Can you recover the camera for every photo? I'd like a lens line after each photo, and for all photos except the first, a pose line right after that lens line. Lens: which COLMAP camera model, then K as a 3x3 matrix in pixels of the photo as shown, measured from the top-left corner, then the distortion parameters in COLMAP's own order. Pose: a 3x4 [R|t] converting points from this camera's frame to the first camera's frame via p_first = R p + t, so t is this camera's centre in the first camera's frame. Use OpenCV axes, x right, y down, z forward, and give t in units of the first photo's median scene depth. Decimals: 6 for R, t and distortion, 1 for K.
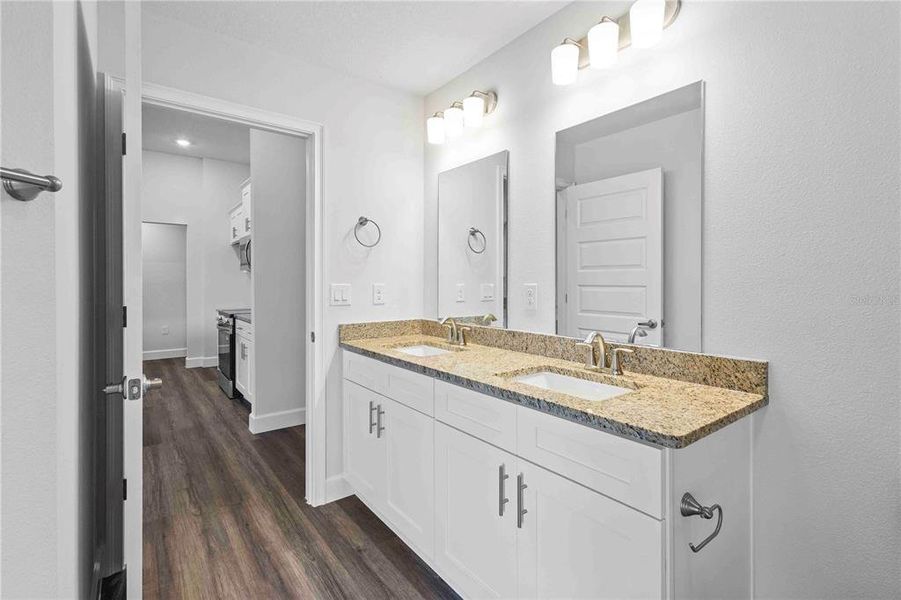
lens RADIAL K [[414.9, 0, 427.7], [0, 414.9, 279.2], [0, 0, 1]] dist [0.005195, -0.002662]
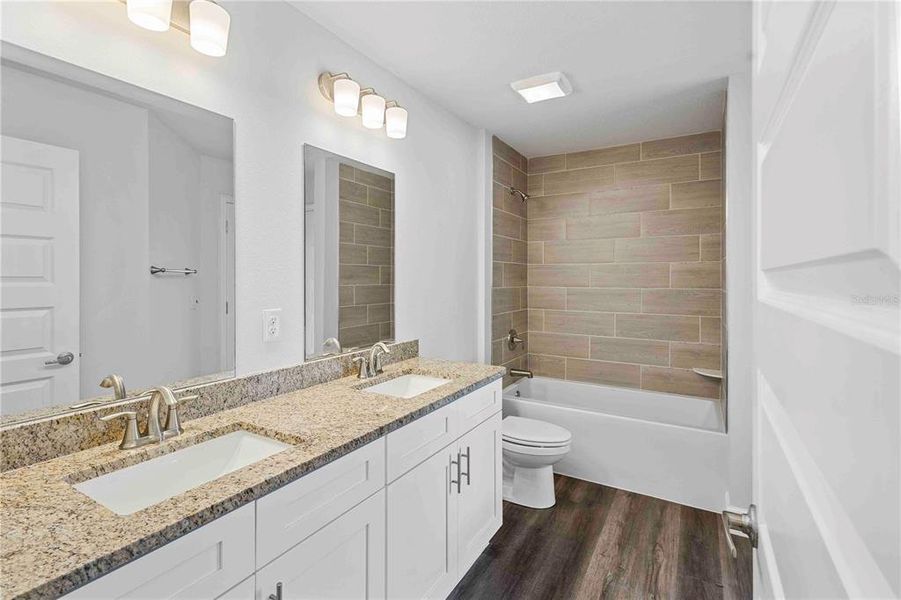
lens RADIAL K [[414.9, 0, 447.2], [0, 414.9, 283.1], [0, 0, 1]] dist [0.005195, -0.002662]
pose [[-0.376703, -0.005348, 0.926319, -0.630355], [0.006480, 0.999944, 0.008409, -0.045294], [-0.926311, 0.009170, -0.376647, 0.993311]]
